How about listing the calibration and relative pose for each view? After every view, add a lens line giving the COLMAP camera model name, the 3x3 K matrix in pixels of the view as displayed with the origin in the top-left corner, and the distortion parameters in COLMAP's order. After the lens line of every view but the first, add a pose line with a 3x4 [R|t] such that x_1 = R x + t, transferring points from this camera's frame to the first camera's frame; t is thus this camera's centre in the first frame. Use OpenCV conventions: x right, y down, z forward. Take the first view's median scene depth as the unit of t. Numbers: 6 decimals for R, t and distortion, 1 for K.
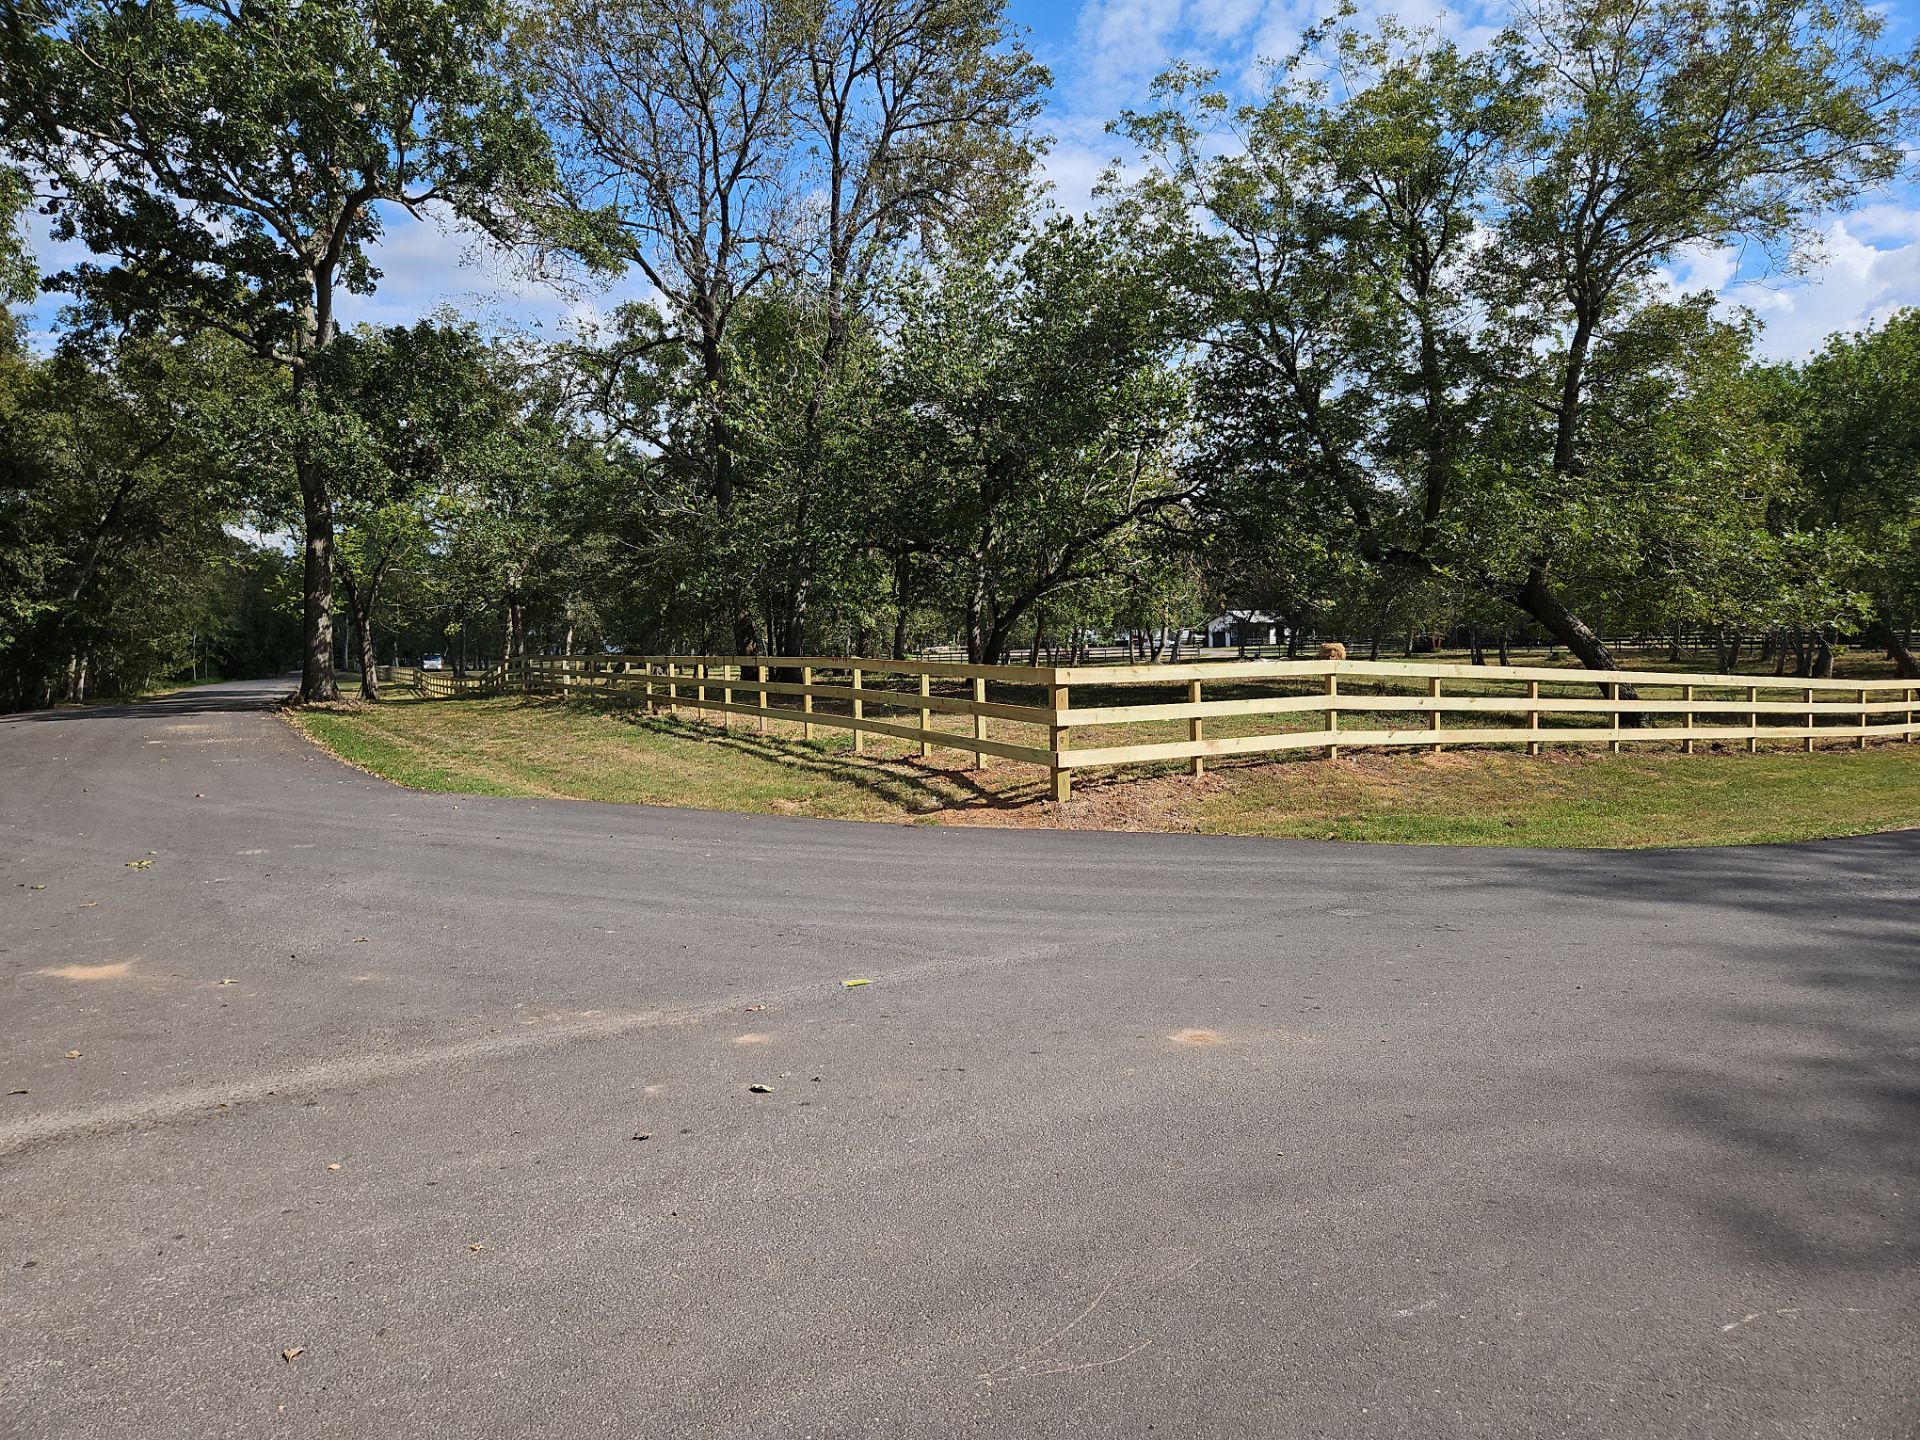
lens RADIAL K [[1274.7, 0, 948.1], [0, 1274.7, 715.2], [0, 0, 1]] dist [0.076619, -0.071518]
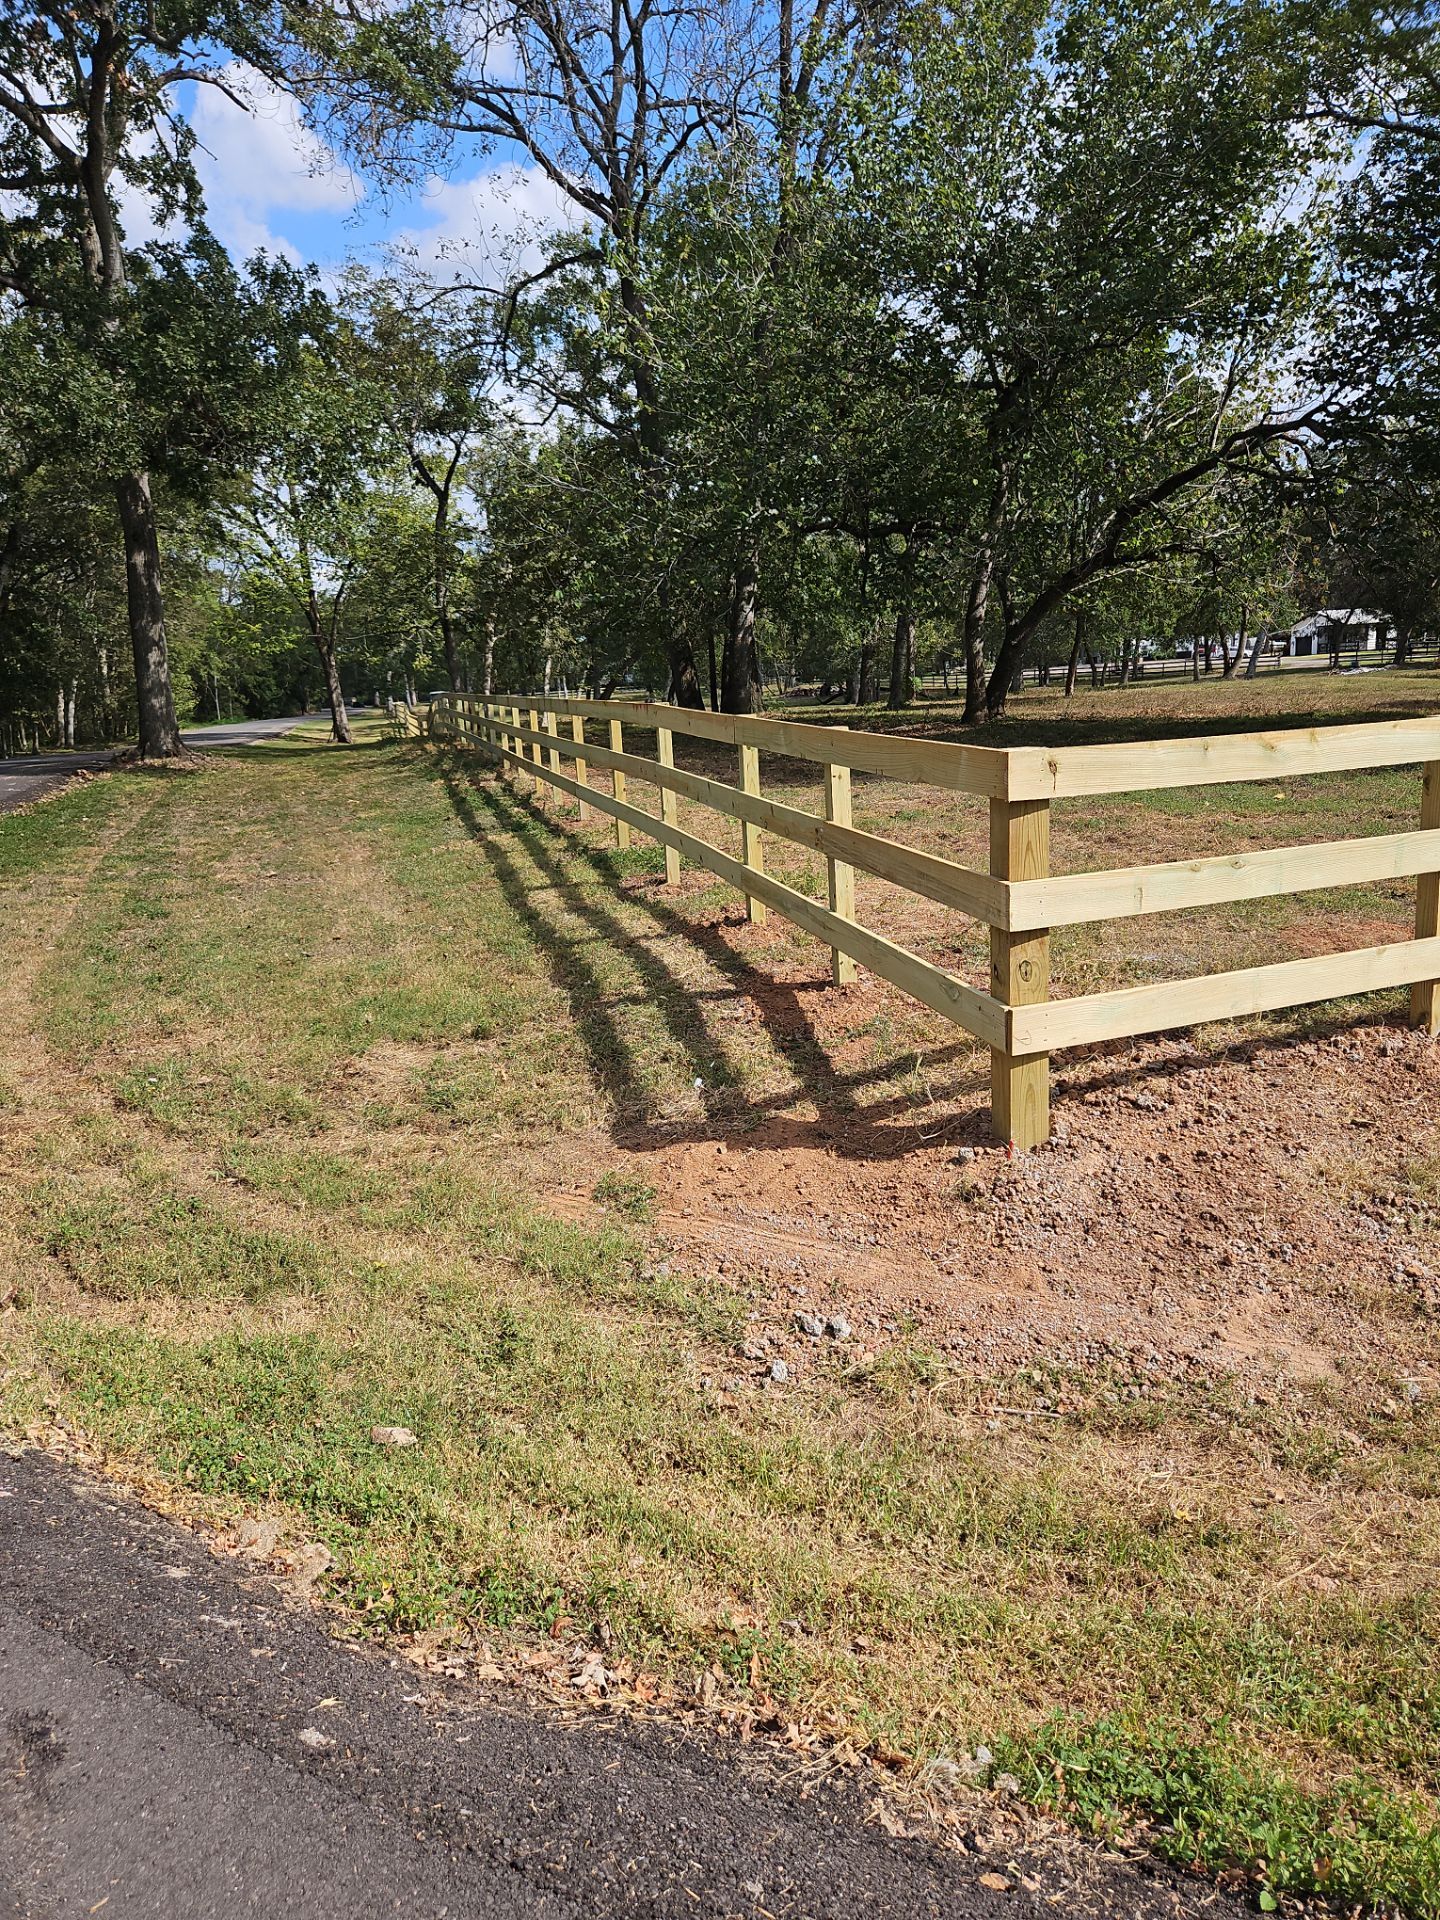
lens RADIAL K [[1274.7, 0, 720.0], [0, 1274.7, 960.0], [0, 0, 1]] dist [0.076619, -0.071518]
pose [[0.979593, 0.018372, -0.200148, 0.055372], [0.015699, 0.985777, 0.167321, -0.028155], [0.200376, -0.167049, 0.965373, 0.472044]]
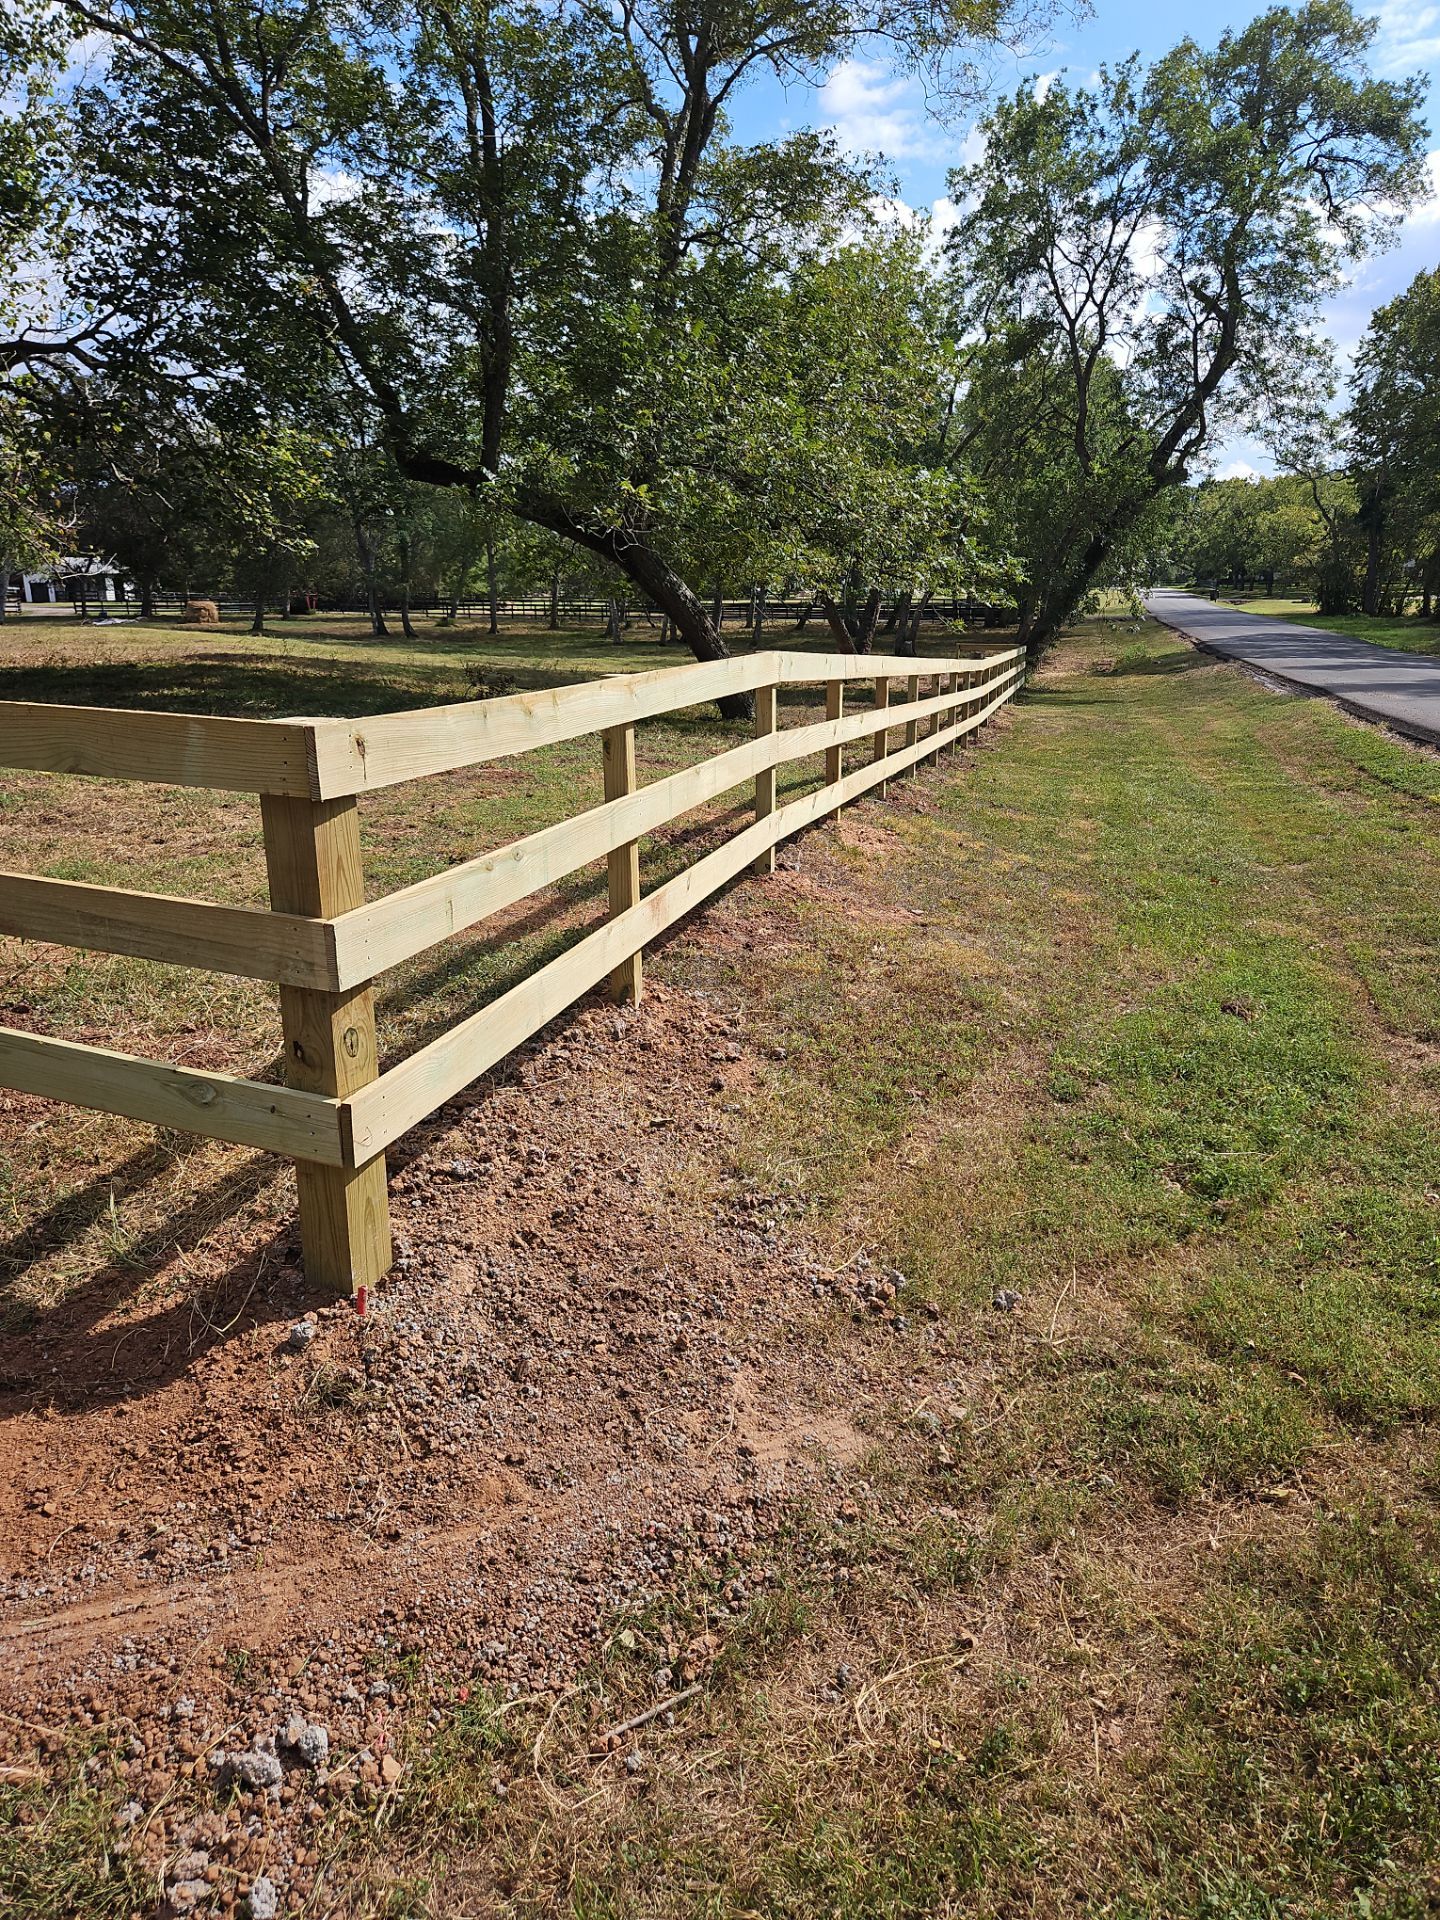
lens RADIAL K [[1287.2, 0, 727.4], [0, 1287.2, 930.1], [0, 0, 1]] dist [0.069805, -0.060539]
pose [[0.771086, -0.141239, 0.620868, 0.001085], [0.021159, 0.980233, 0.196711, -0.030809], [-0.636379, -0.138544, 0.758833, 0.557067]]
